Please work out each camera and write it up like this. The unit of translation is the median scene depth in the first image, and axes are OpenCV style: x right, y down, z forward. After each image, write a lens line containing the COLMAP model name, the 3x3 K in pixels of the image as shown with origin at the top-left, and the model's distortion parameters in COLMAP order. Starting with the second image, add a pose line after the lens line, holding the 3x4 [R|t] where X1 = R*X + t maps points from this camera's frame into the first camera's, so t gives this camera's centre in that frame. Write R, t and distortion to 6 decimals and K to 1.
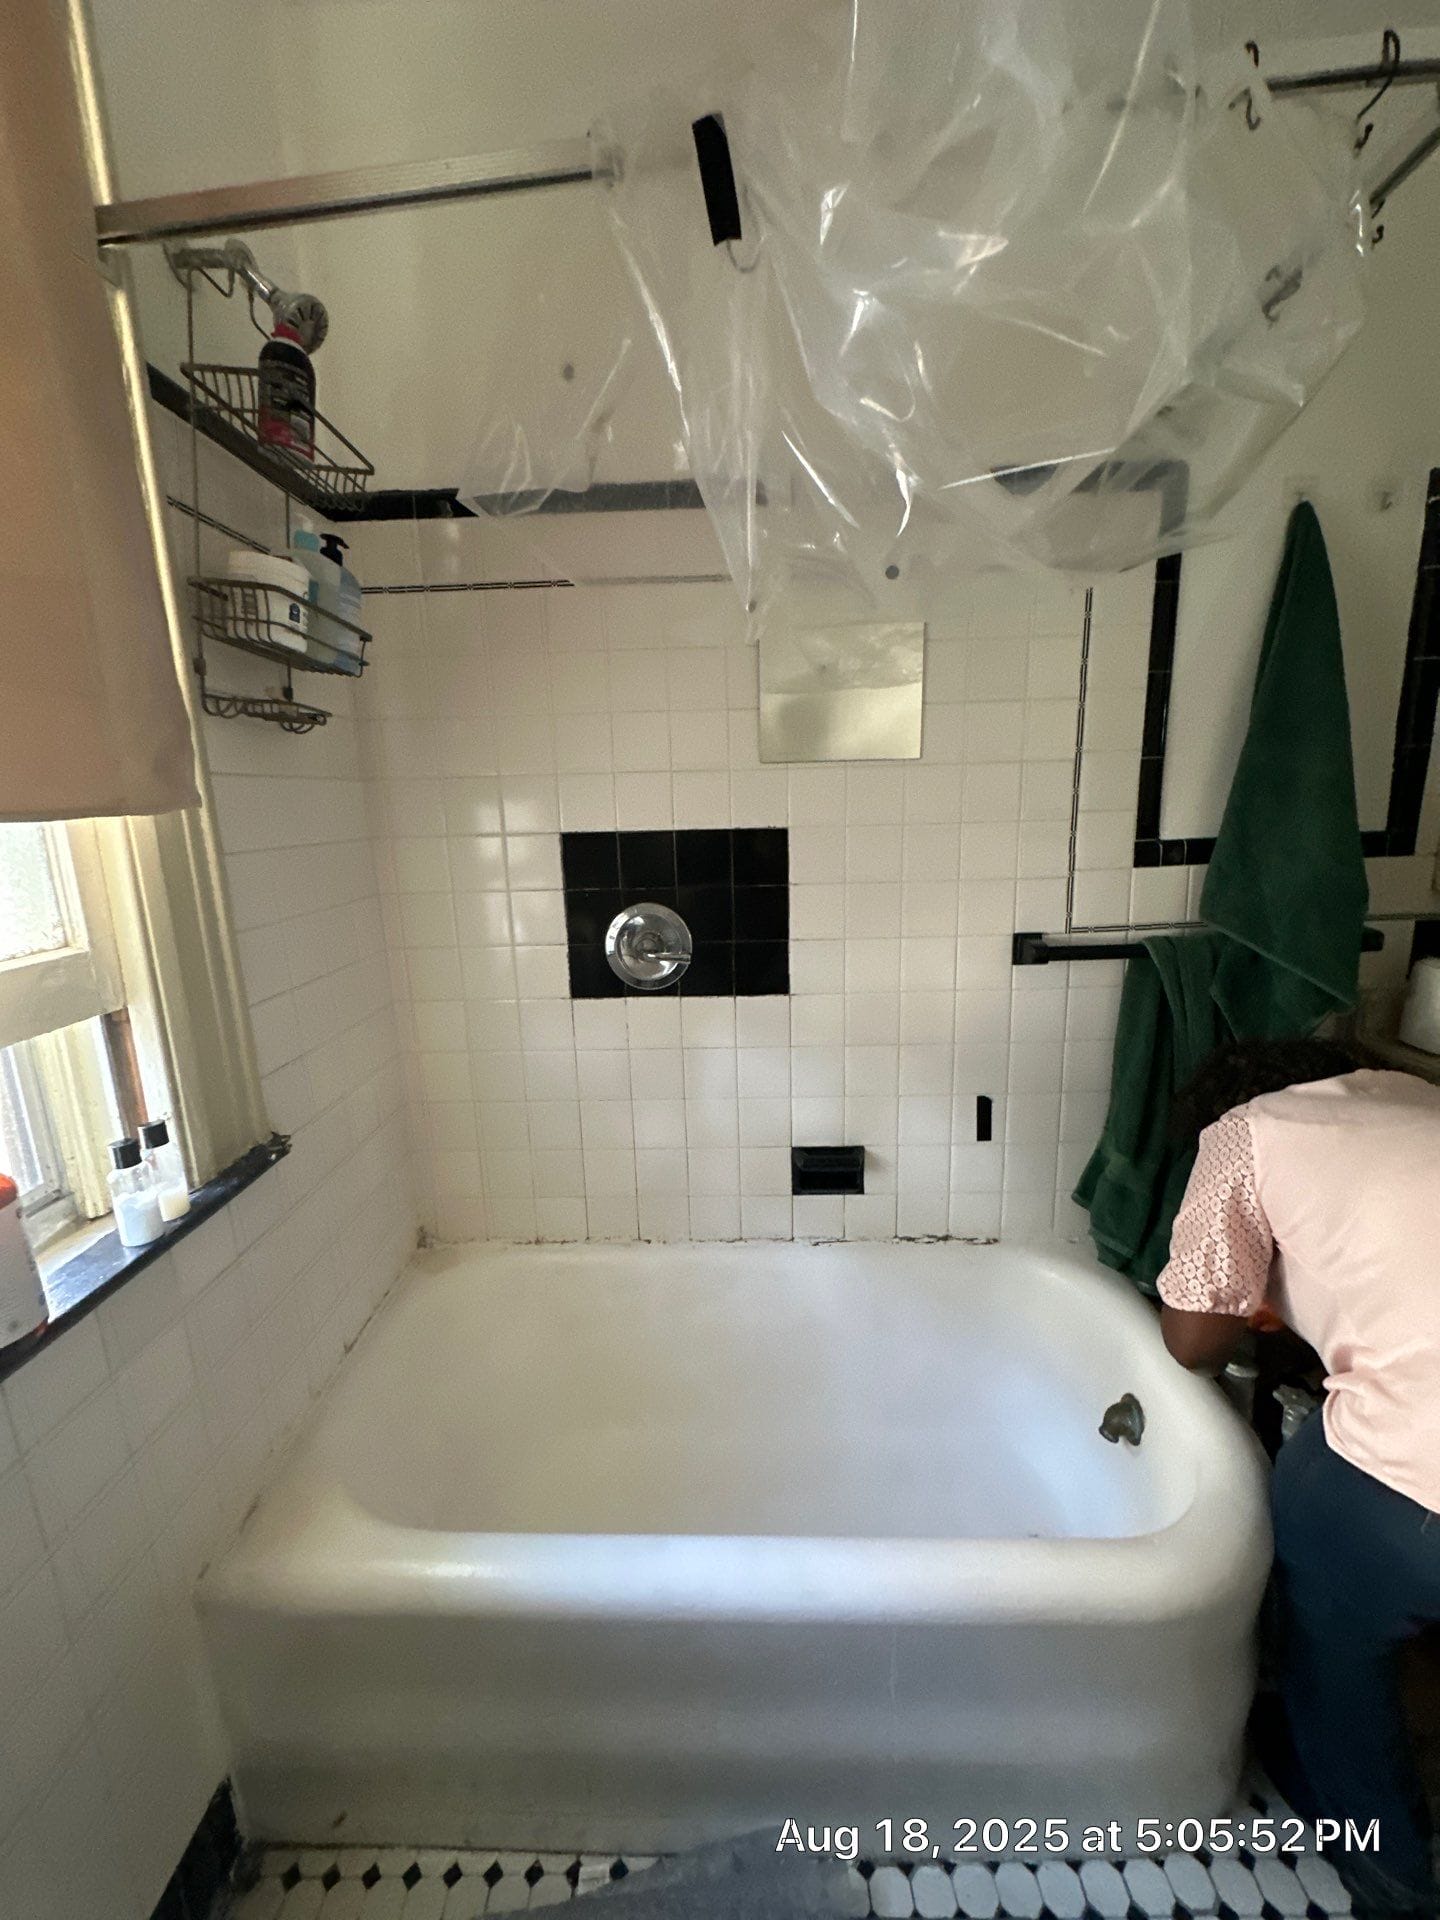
lens RADIAL K [[767.7, 0, 722.8], [0, 767.7, 959.1], [0, 0, 1]] dist [-0.001775, -0.000561]
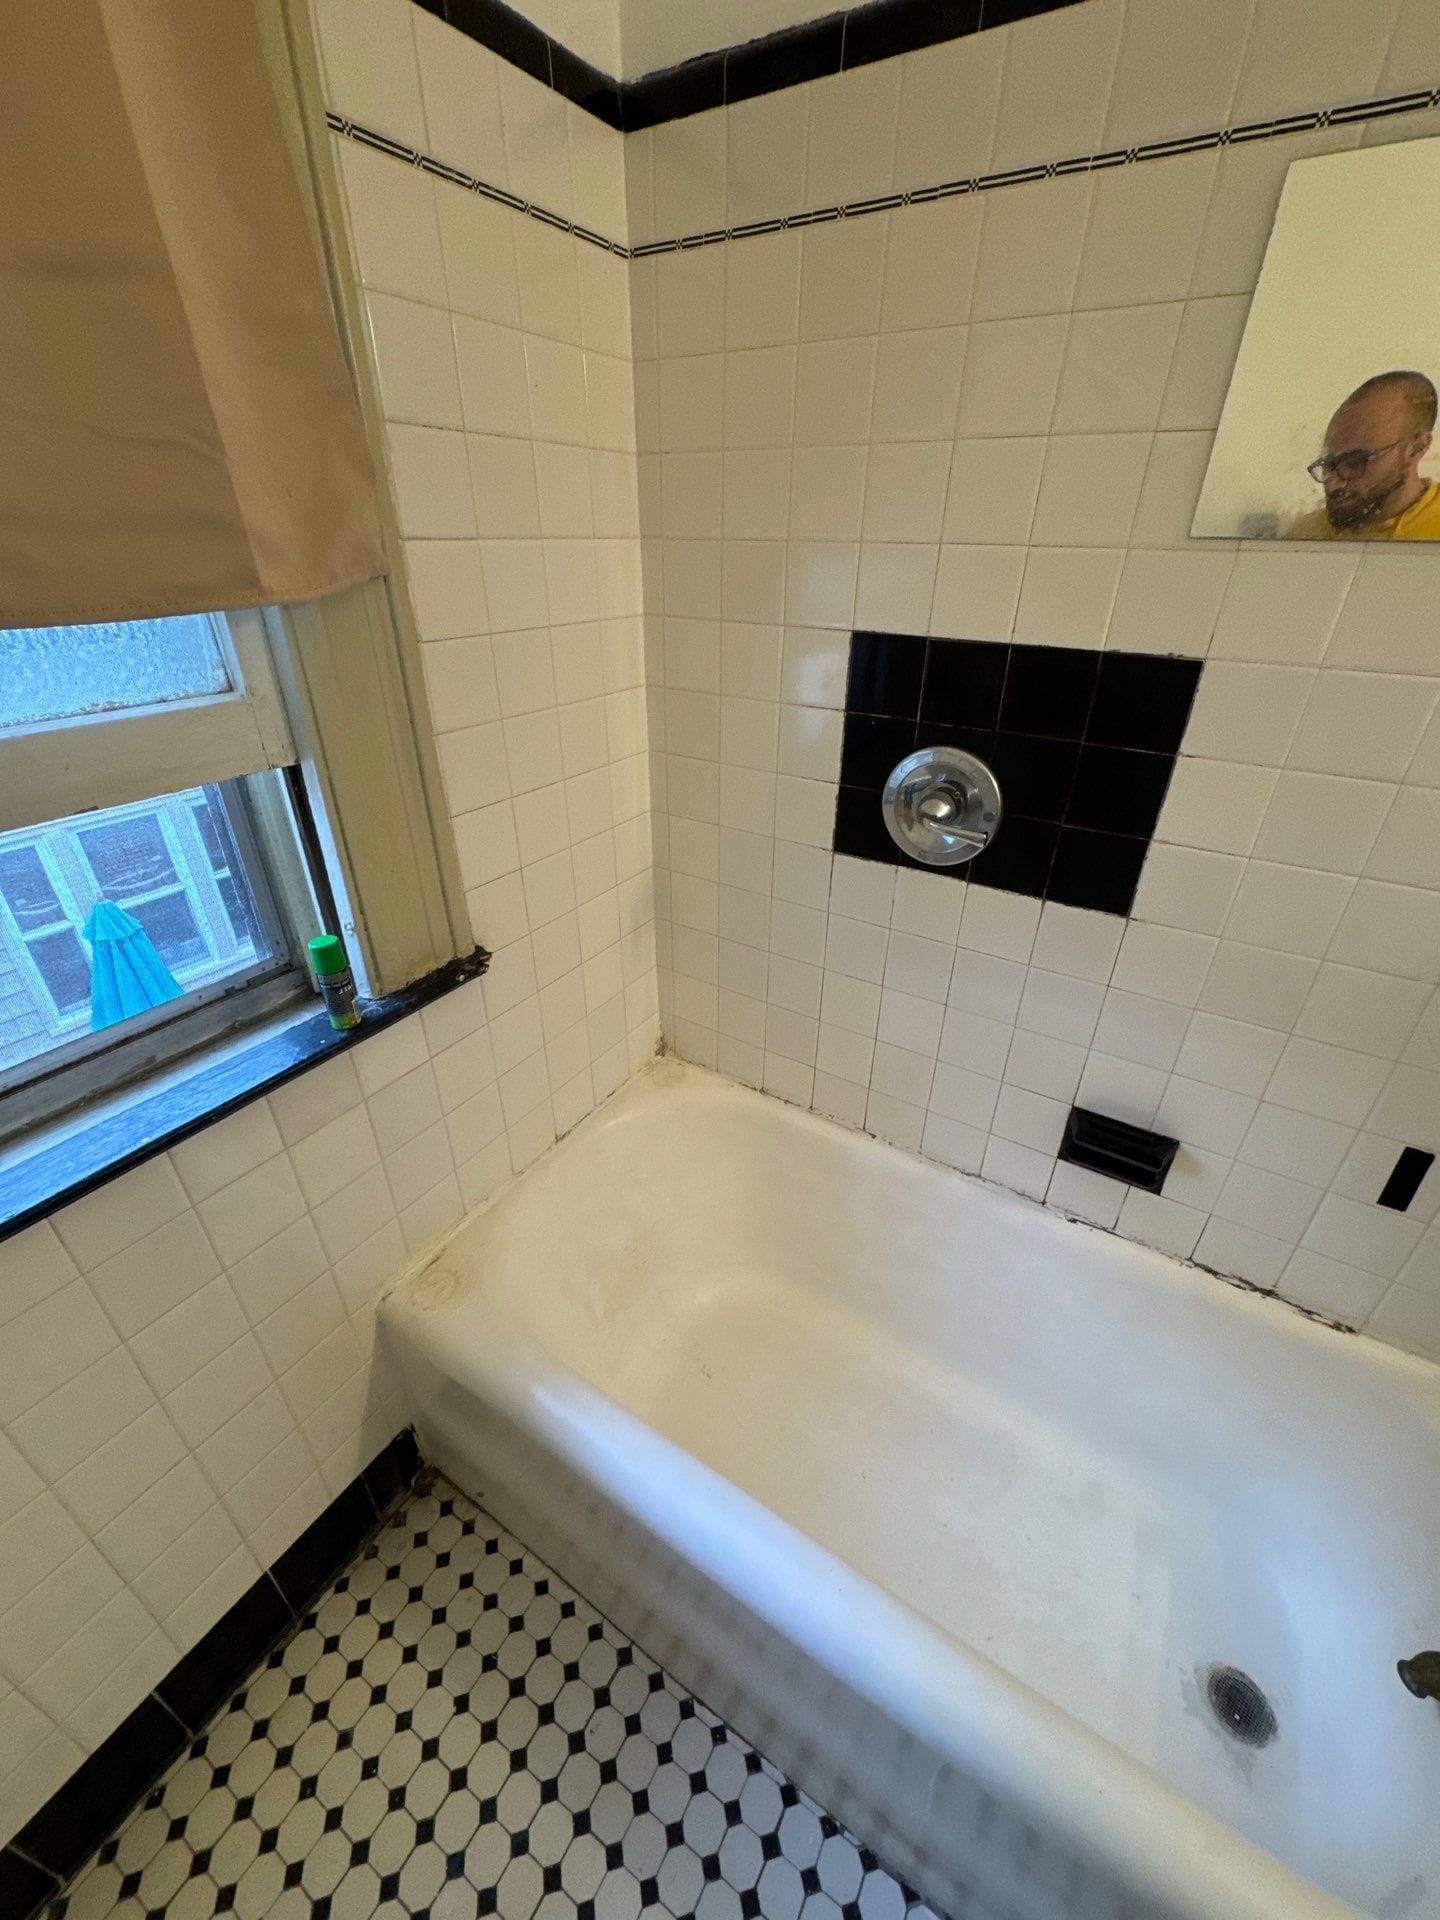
lens RADIAL K [[767.7, 0, 719.3], [0, 767.7, 964.2], [0, 0, 1]] dist [-0.001775, -0.000561]
pose [[0.857543, 0.283244, -0.429411, 0.080716], [-0.138050, 0.930853, 0.338312, -0.096153], [0.495543, -0.230837, 0.837348, 0.245239]]
